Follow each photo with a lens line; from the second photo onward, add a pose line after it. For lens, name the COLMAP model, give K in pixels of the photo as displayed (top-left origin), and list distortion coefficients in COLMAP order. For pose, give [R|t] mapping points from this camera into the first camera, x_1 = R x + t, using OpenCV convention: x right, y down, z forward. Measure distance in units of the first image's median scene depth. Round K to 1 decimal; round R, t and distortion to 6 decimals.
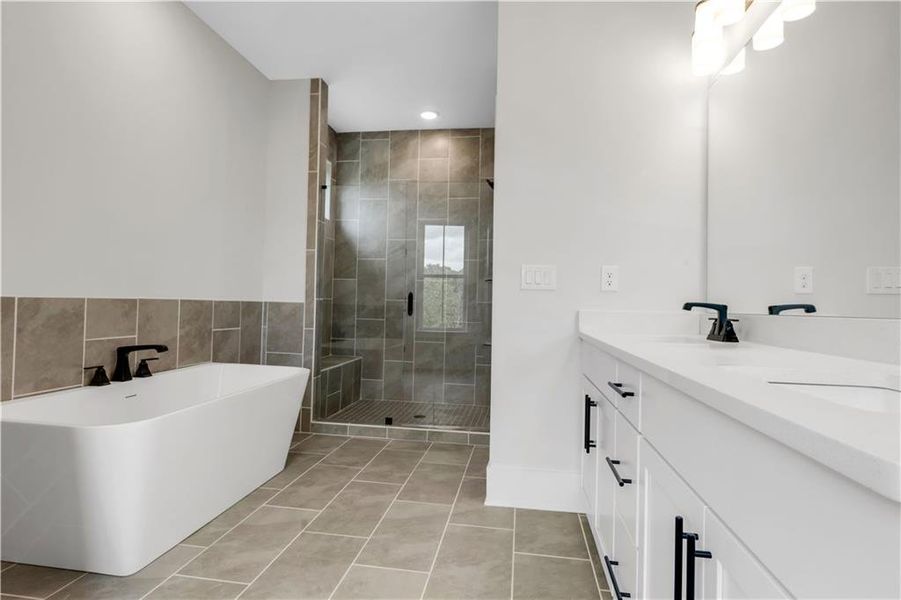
lens RADIAL K [[471.8, 0, 450.5], [0, 471.8, 300.0], [0, 0, 1]] dist [0.001586, 0.000188]
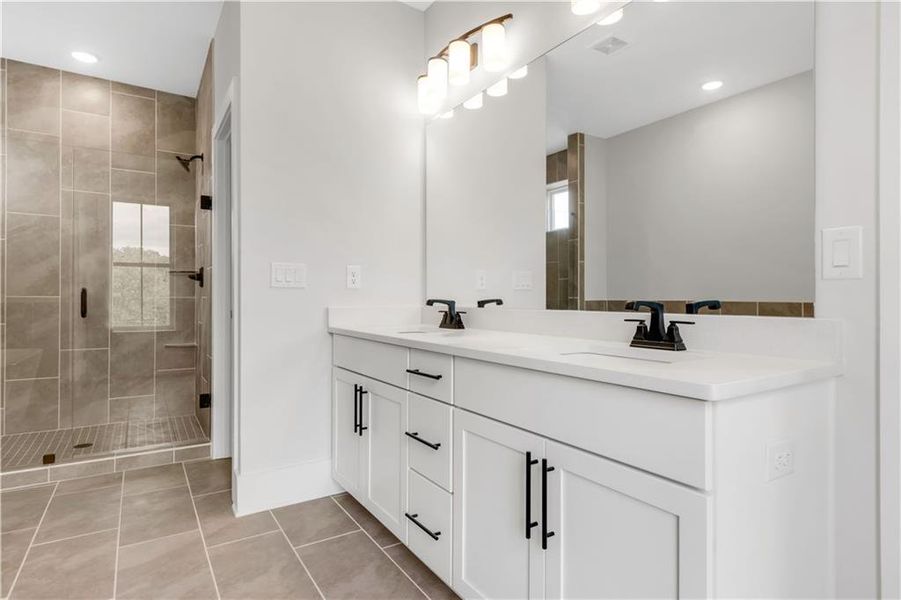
lens RADIAL K [[478.0, 0, 451.6], [0, 478.0, 300.8], [0, 0, 1]] dist [0.001386, 0.000047]
pose [[0.745908, -0.023660, 0.665629, -0.201018], [0.005503, 0.999554, 0.029363, -0.018860], [-0.666026, -0.018239, 0.745705, 0.011012]]
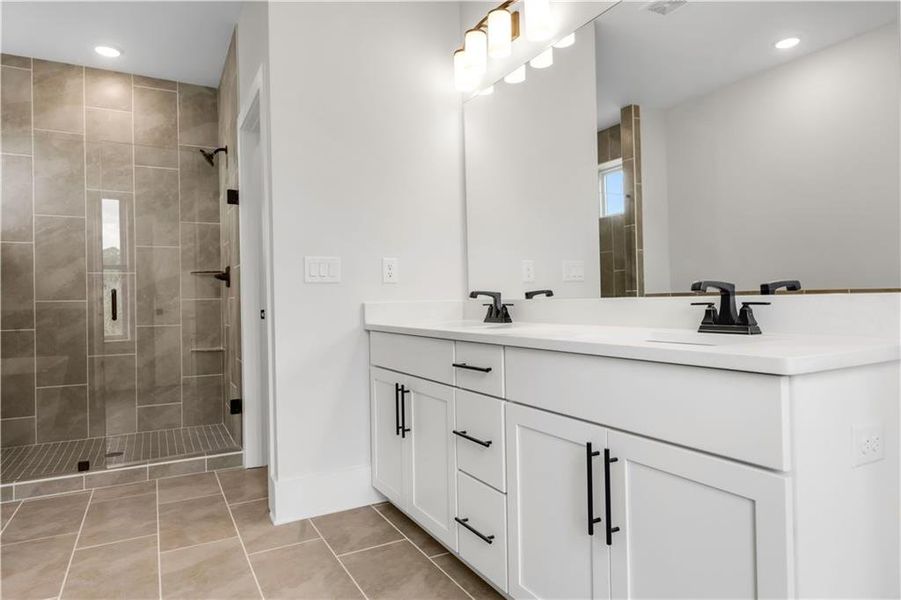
lens RADIAL K [[537.9, 0, 450.5], [0, 537.9, 300.0], [0, 0, 1]] dist [-0.003032, -0.000554]
pose [[0.792199, -0.037808, 0.609090, -0.231730], [0.029597, 0.999285, 0.023535, -0.004184], [-0.609544, -0.000617, 0.792752, -0.005739]]
